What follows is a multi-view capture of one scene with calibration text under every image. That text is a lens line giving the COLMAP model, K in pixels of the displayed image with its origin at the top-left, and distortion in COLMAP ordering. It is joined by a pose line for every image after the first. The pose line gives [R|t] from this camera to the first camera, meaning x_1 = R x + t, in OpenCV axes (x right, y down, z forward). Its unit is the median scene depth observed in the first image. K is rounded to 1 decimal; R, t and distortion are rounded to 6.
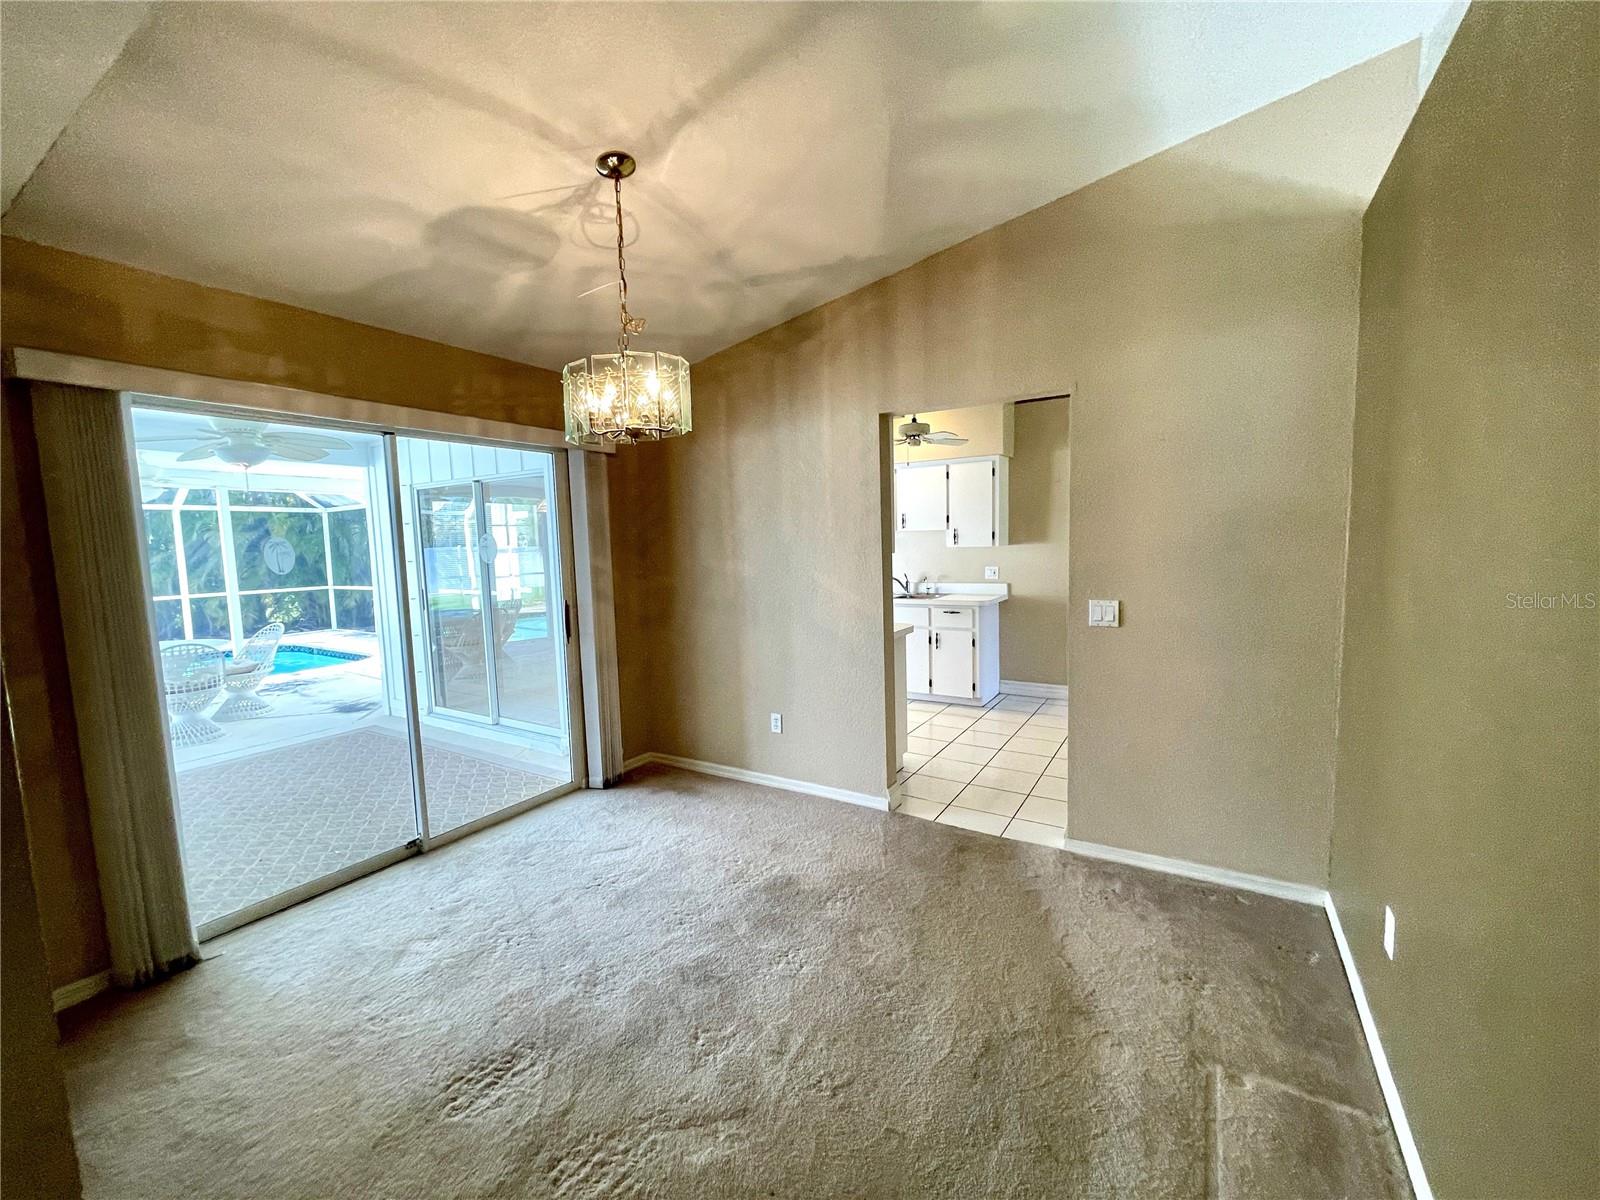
lens RADIAL K [[648.7, 0, 798.4], [0, 648.7, 603.2], [0, 0, 1]] dist [-0.001243, 0.000323]
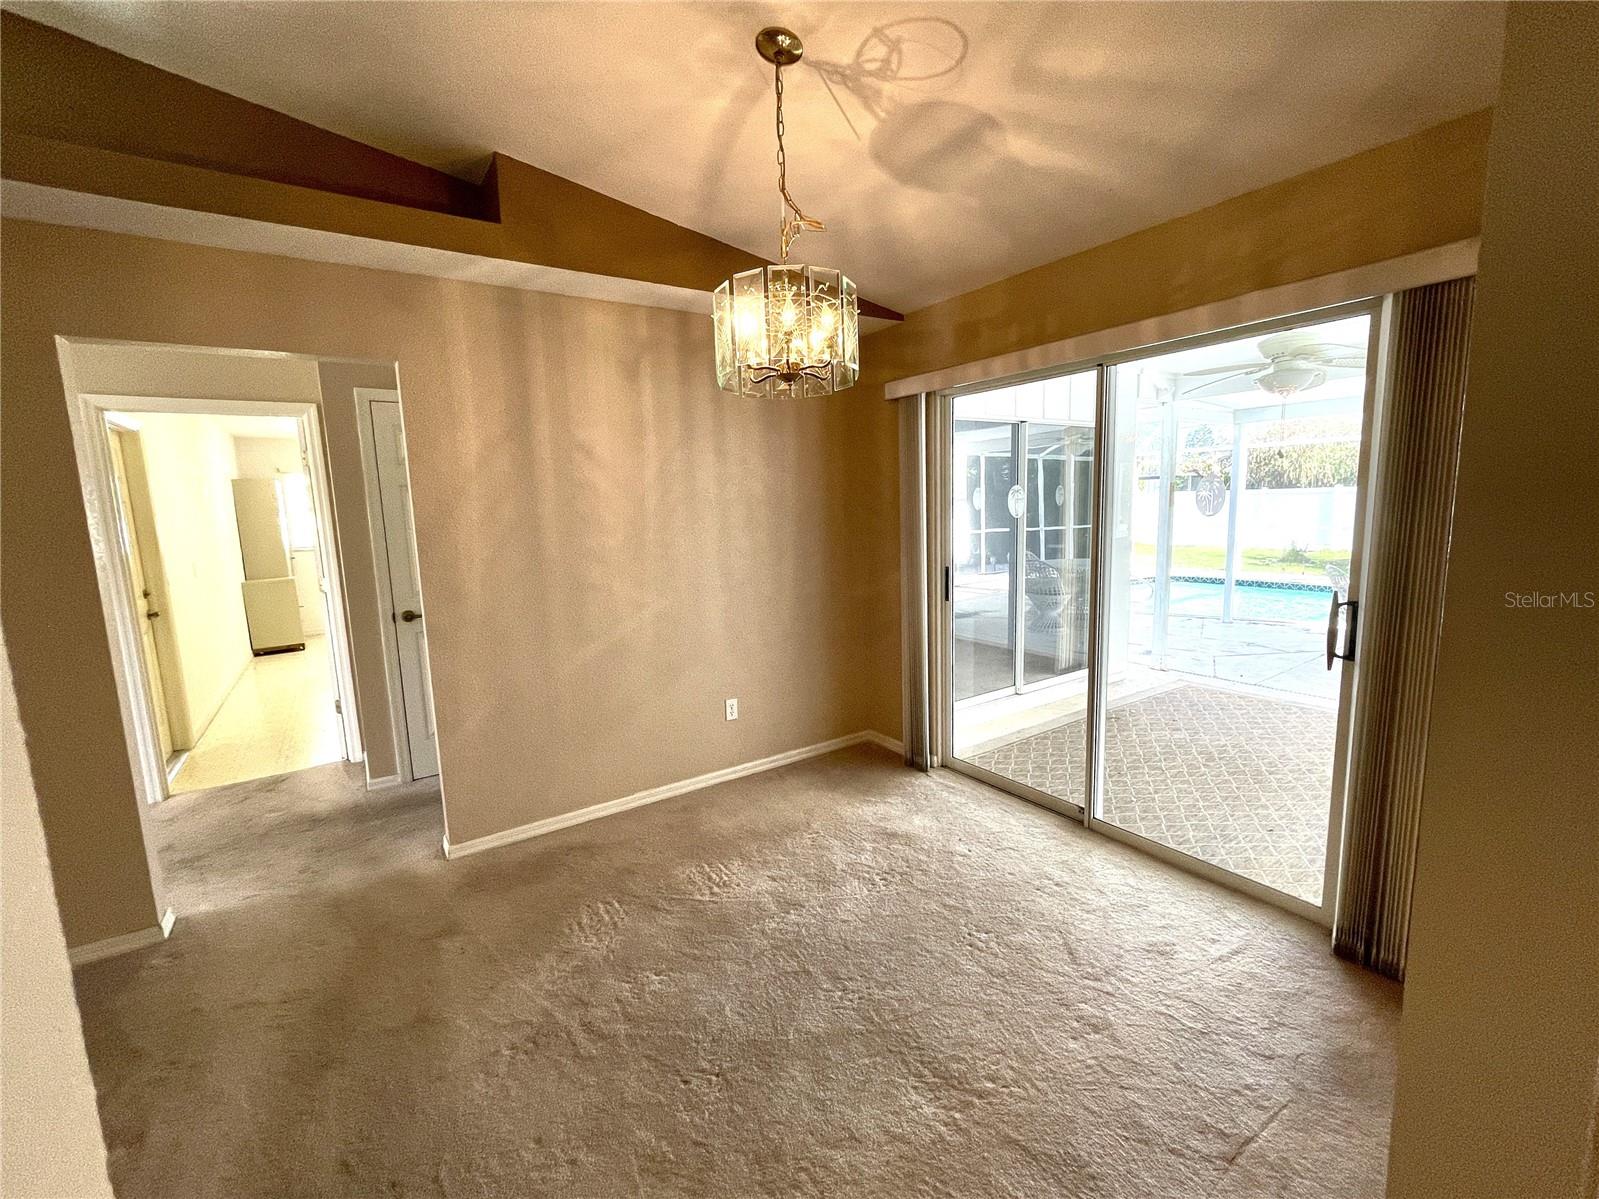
lens RADIAL K [[648.3, 0, 786.1], [0, 648.3, 593.2], [0, 0, 1]] dist [-0.001243, 0.000323]
pose [[-0.401033, 0.160853, -0.901831, 0.453047], [-0.050208, 0.979124, 0.196966, -0.121331], [0.914687, 0.124269, -0.384585, 1.115208]]
